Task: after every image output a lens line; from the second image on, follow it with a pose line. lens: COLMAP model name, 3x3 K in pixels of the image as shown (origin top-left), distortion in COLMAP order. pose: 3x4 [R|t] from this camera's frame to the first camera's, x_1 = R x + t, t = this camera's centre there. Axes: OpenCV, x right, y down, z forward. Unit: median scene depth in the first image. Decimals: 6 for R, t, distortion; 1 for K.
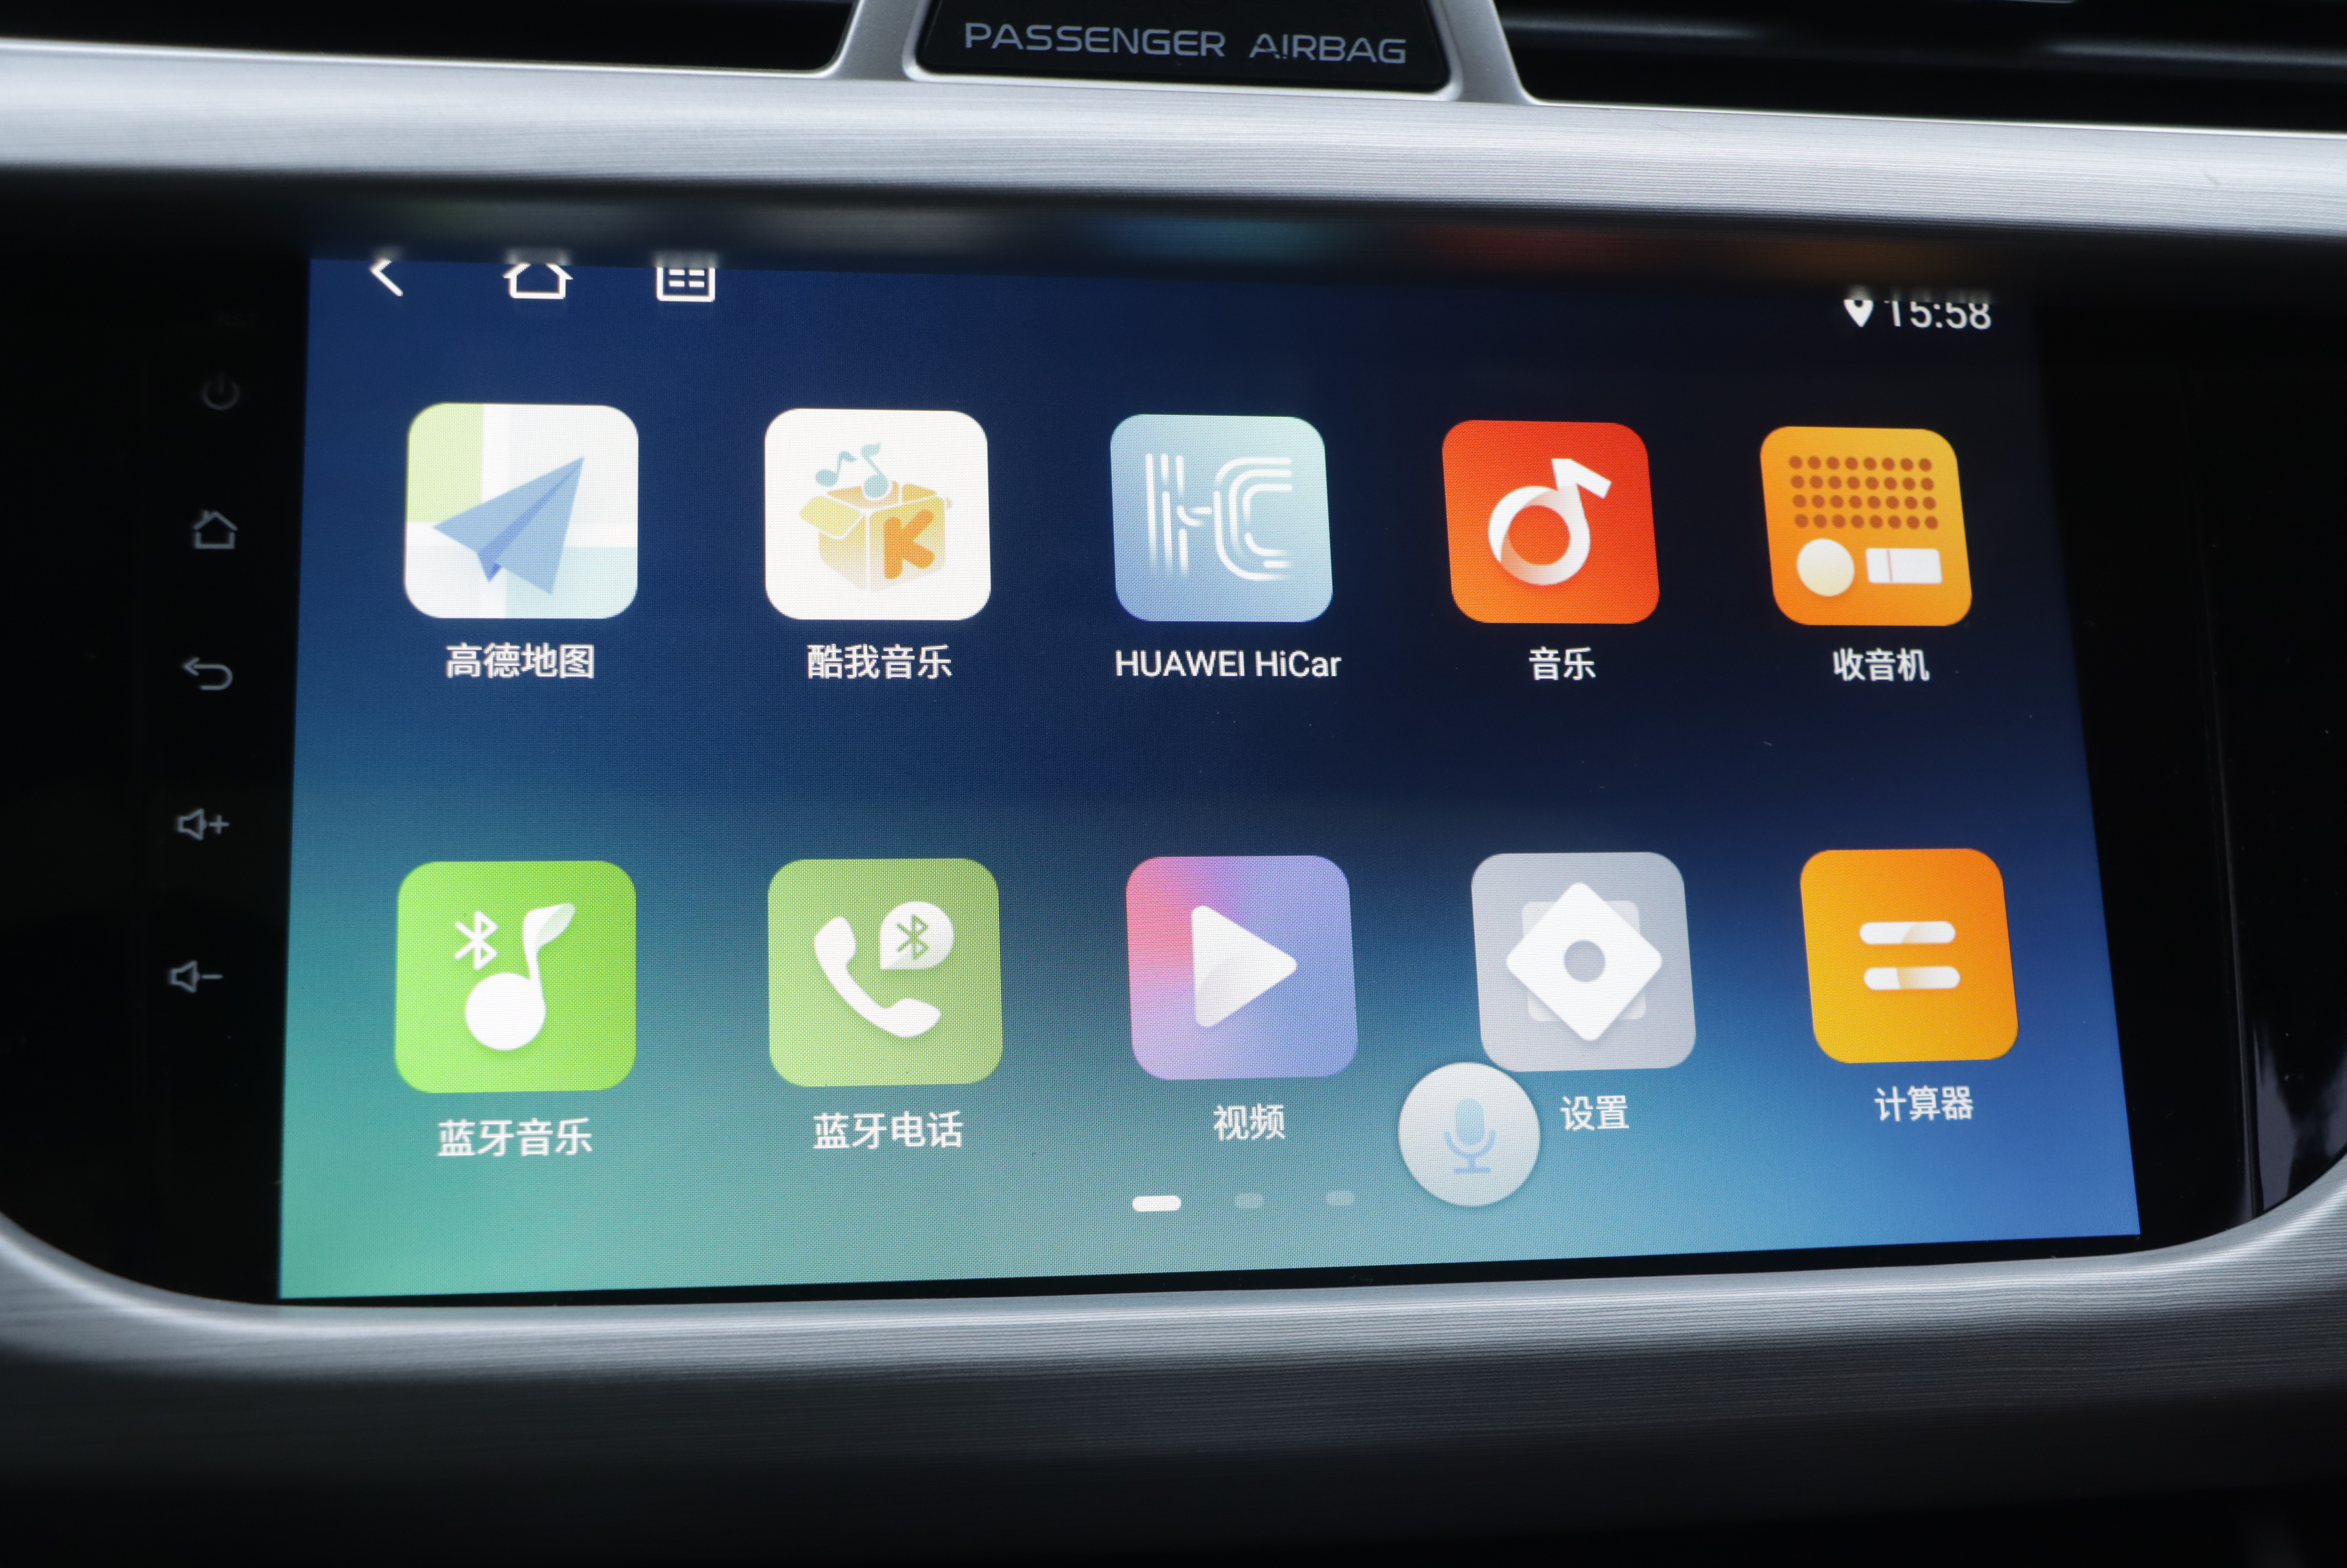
lens RADIAL K [[2836.2, 0, 1196.6], [0, 2836.2, 784.7], [0, 0, 1]] dist [-0.053260, 0.000000]
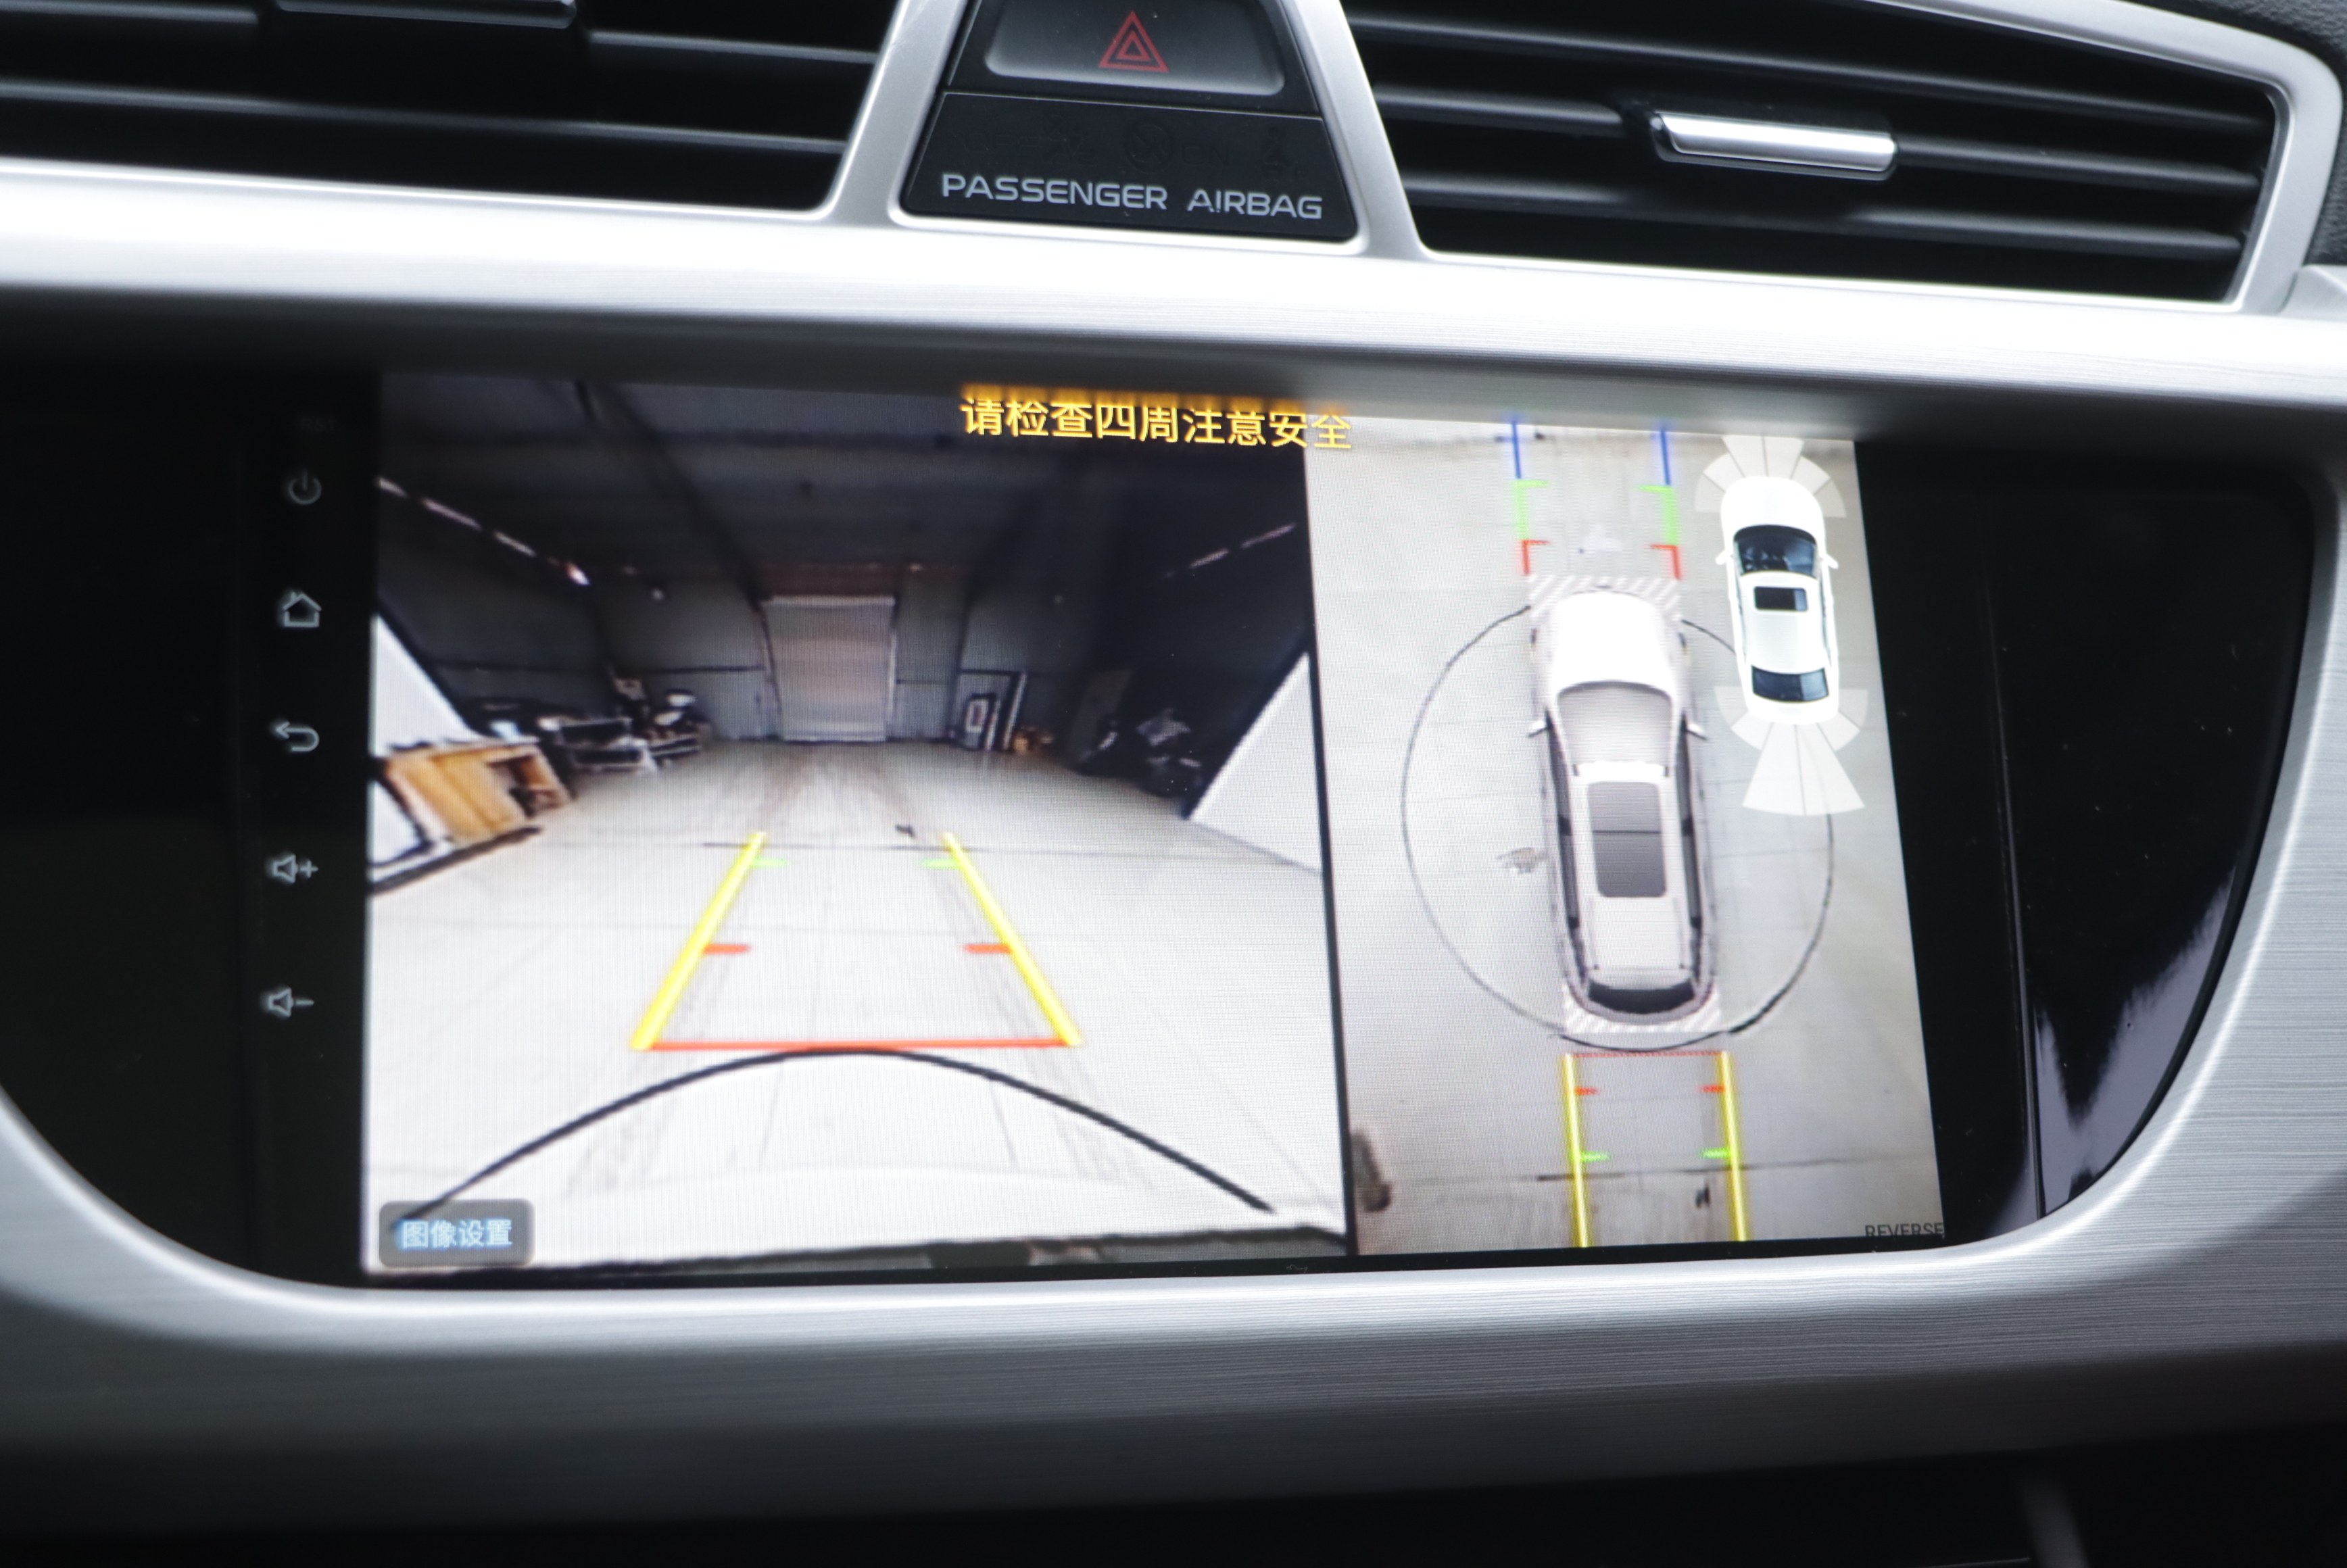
lens RADIAL K [[2836.2, 0, 1161.0], [0, 2836.2, 799.4], [0, 0, 1]] dist [-0.053260, 0.000000]
pose [[0.996562, 0.011661, 0.082022, -0.089837], [-0.010281, 0.999799, -0.017221, 0.001948], [-0.082206, 0.016319, 0.996482, -0.150966]]
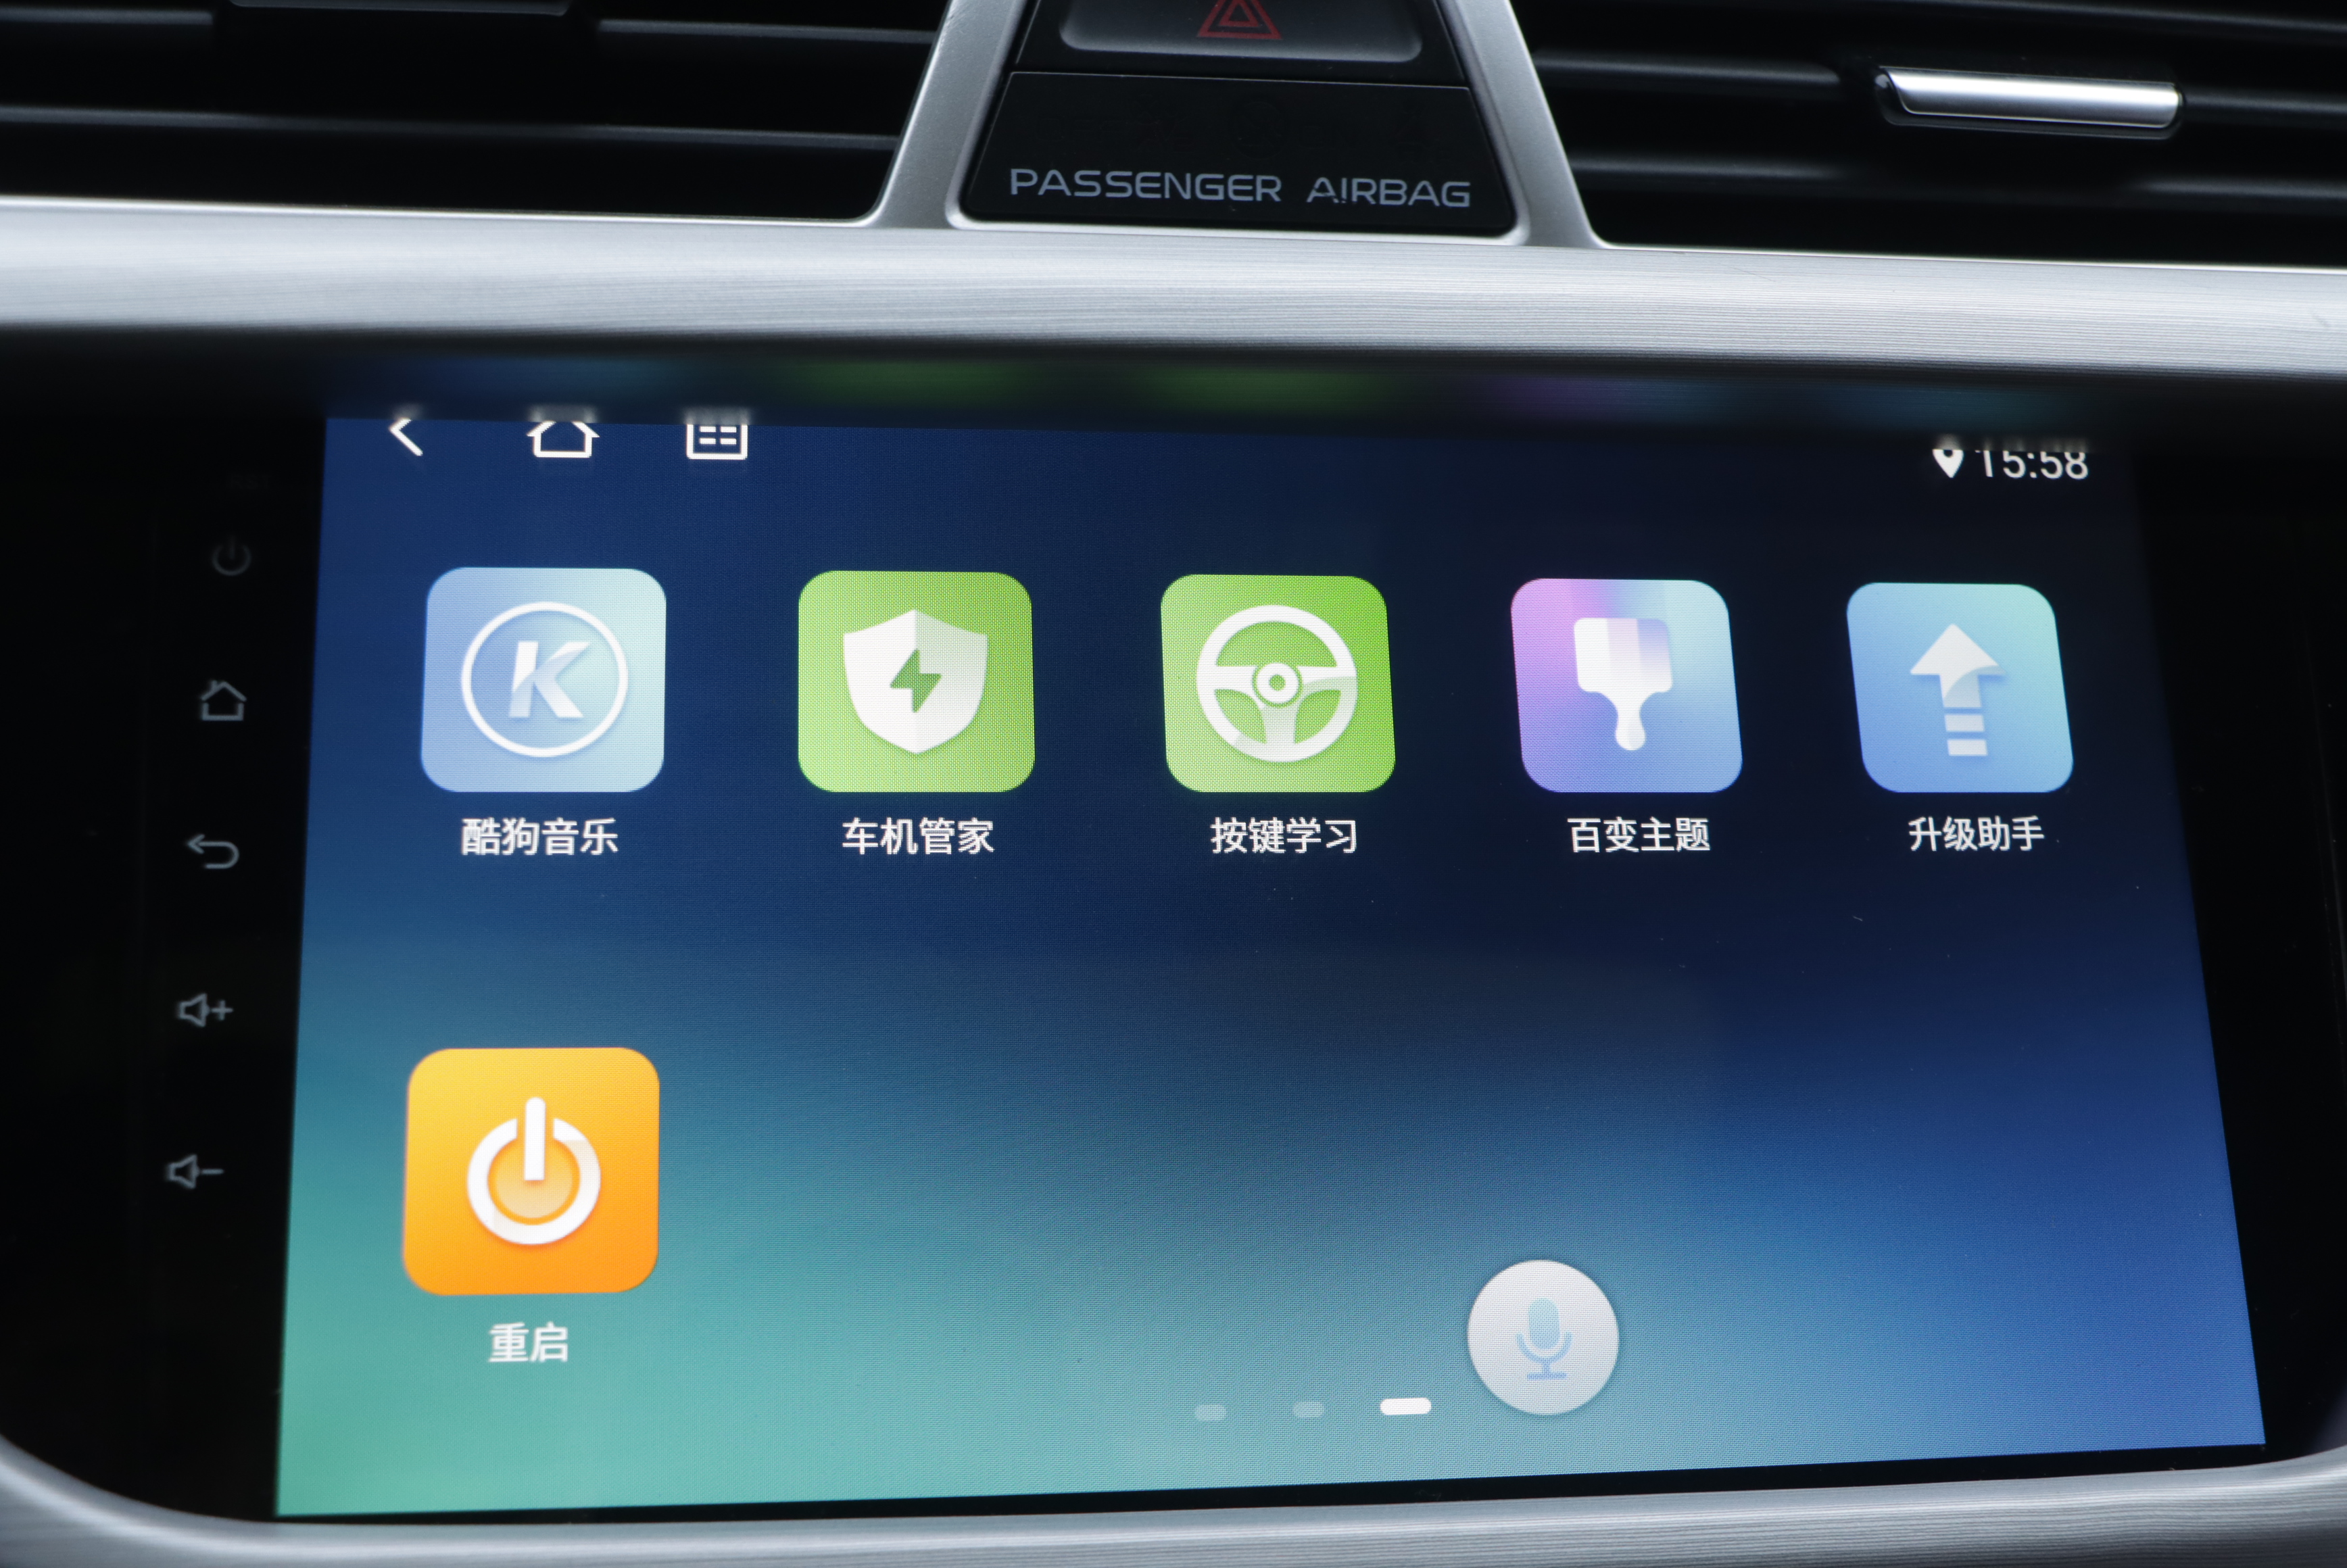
lens RADIAL K [[2836.2, 0, 1199.6], [0, 2836.2, 806.6], [0, 0, 1]] dist [-0.053260, 0.000000]
pose [[0.999663, -0.003344, -0.025753, 0.006840], [0.002243, 0.999087, -0.042674, -0.012209], [0.025872, 0.042602, 0.998757, 0.051815]]
